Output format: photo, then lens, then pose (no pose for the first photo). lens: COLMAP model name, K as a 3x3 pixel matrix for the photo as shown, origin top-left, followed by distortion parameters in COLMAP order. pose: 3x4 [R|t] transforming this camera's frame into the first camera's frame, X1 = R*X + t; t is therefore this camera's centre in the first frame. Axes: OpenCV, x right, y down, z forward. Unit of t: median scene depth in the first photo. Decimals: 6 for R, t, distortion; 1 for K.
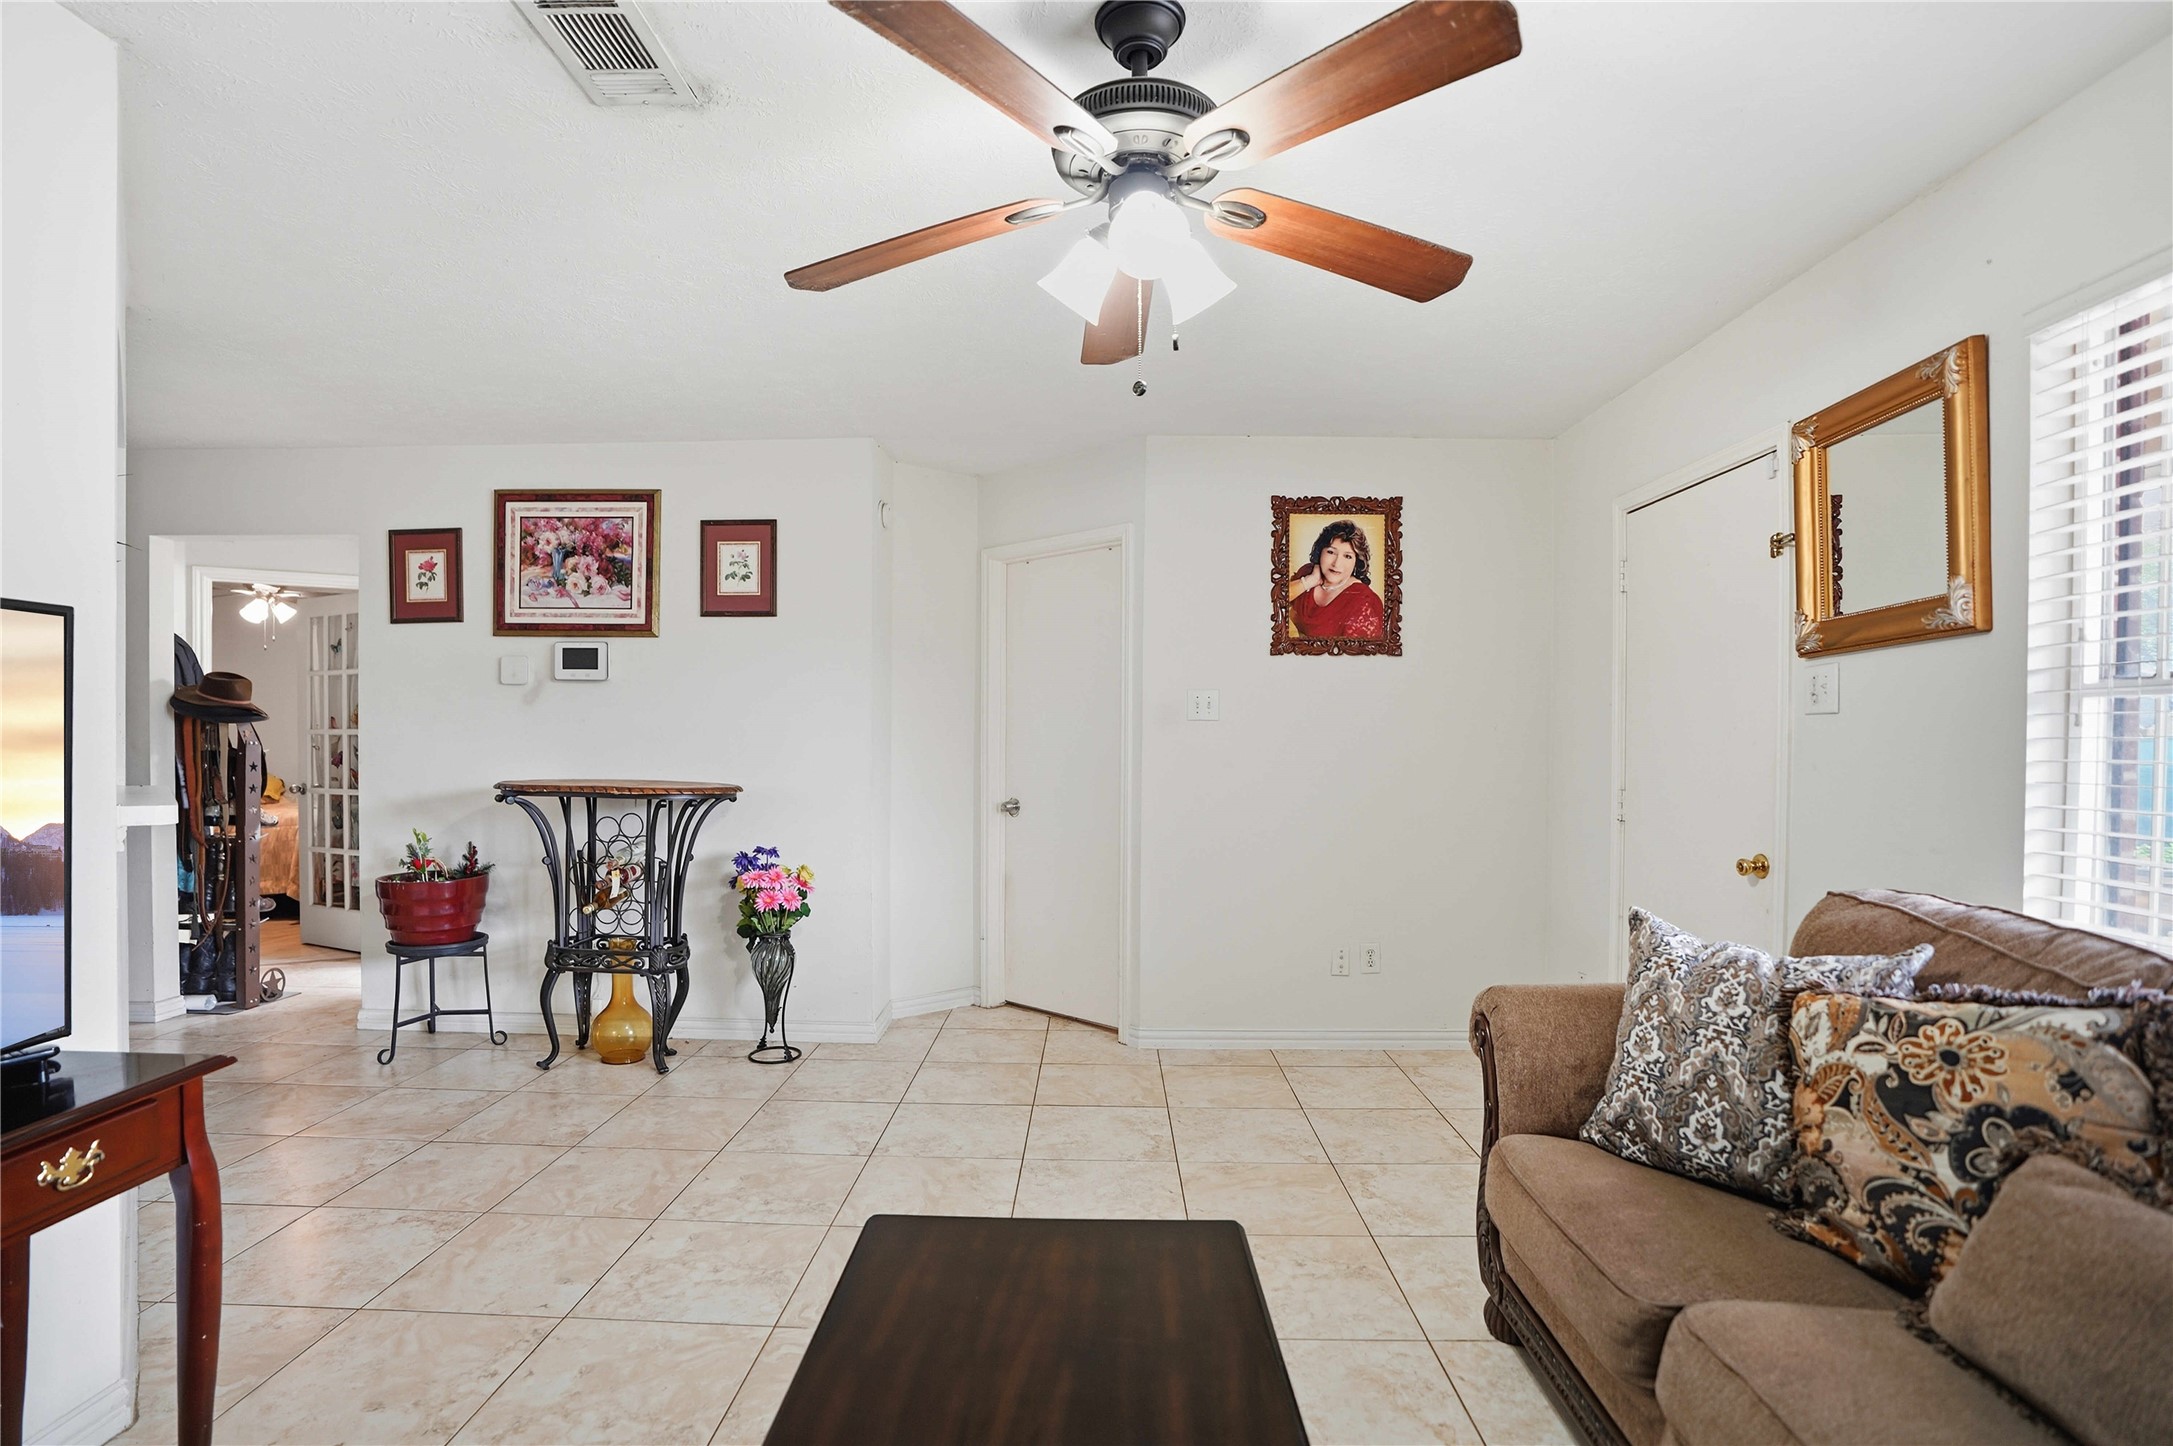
lens RADIAL K [[1036.2, 0, 1077.9], [0, 1036.2, 738.9], [0, 0, 1]] dist [-0.065002, 0.029027]
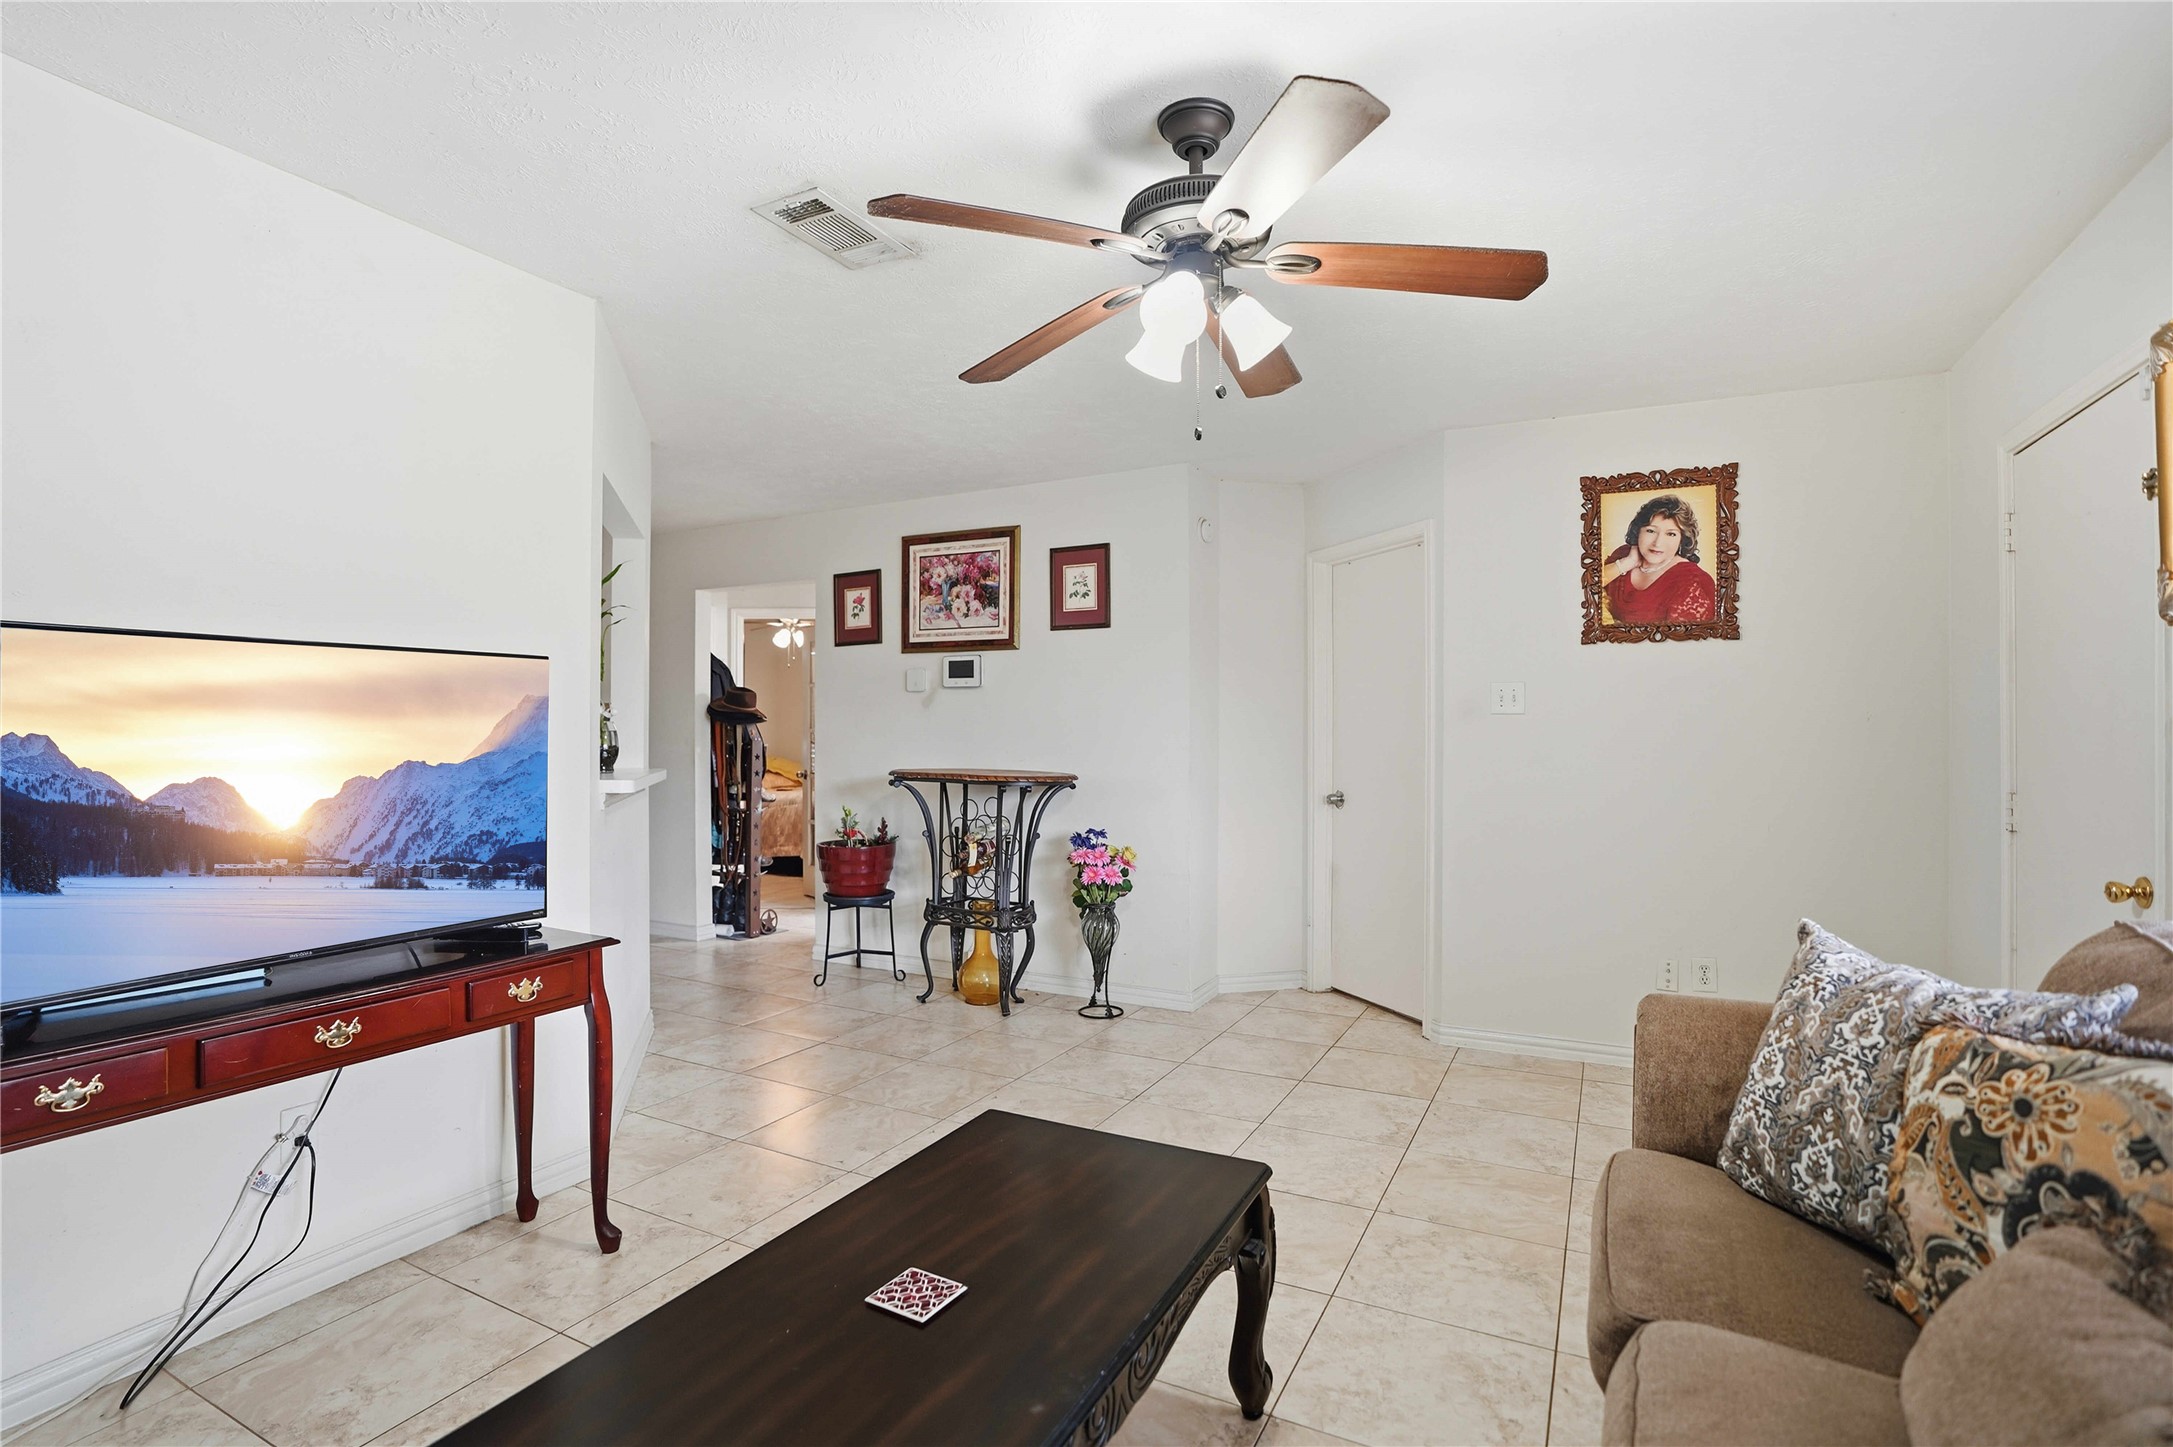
lens RADIAL K [[1028.3, 0, 1084.2], [0, 1028.3, 713.3], [0, 0, 1]] dist [-0.059037, 0.026245]
pose [[0.899653, -0.012574, -0.436425, 0.184024], [0.003781, 0.999772, -0.021011, -0.000010], [0.436590, 0.017253, 0.899495, -0.037906]]
